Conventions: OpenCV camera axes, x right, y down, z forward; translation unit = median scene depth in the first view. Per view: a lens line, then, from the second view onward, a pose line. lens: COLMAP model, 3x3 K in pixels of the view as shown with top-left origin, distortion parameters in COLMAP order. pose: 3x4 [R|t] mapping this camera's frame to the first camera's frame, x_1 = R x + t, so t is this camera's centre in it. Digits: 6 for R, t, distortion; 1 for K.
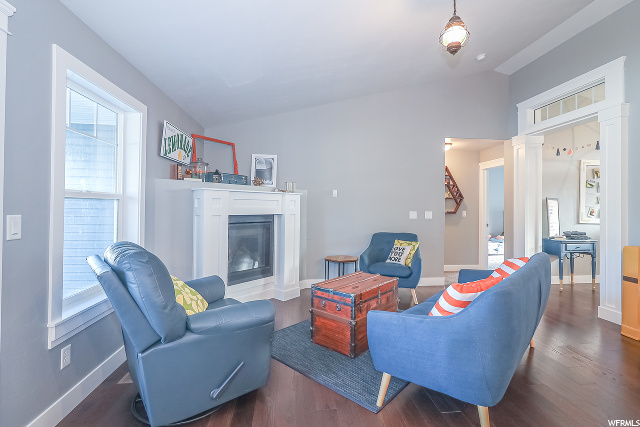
lens RADIAL K [[296.4, 0, 320.9], [0, 296.4, 209.4], [0, 0, 1]] dist [0.001940, 0.000377]
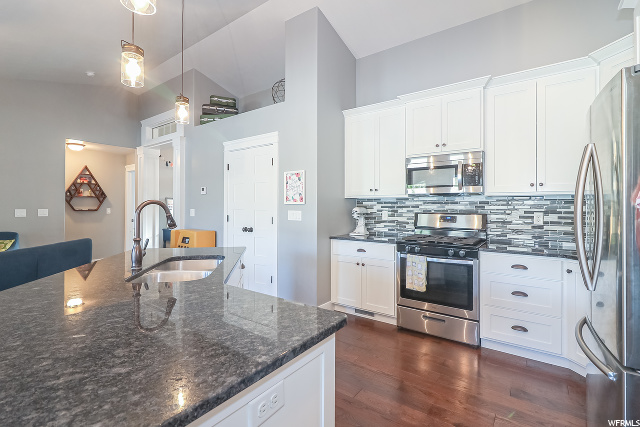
lens RADIAL K [[296.4, 0, 319.6], [0, 296.4, 209.9], [0, 0, 1]] dist [0.001940, 0.000377]
pose [[0.675154, -0.016594, 0.737490, 0.221435], [0.011747, 0.999862, 0.011743, 0.007333], [-0.737584, 0.000735, 0.675255, -0.337011]]
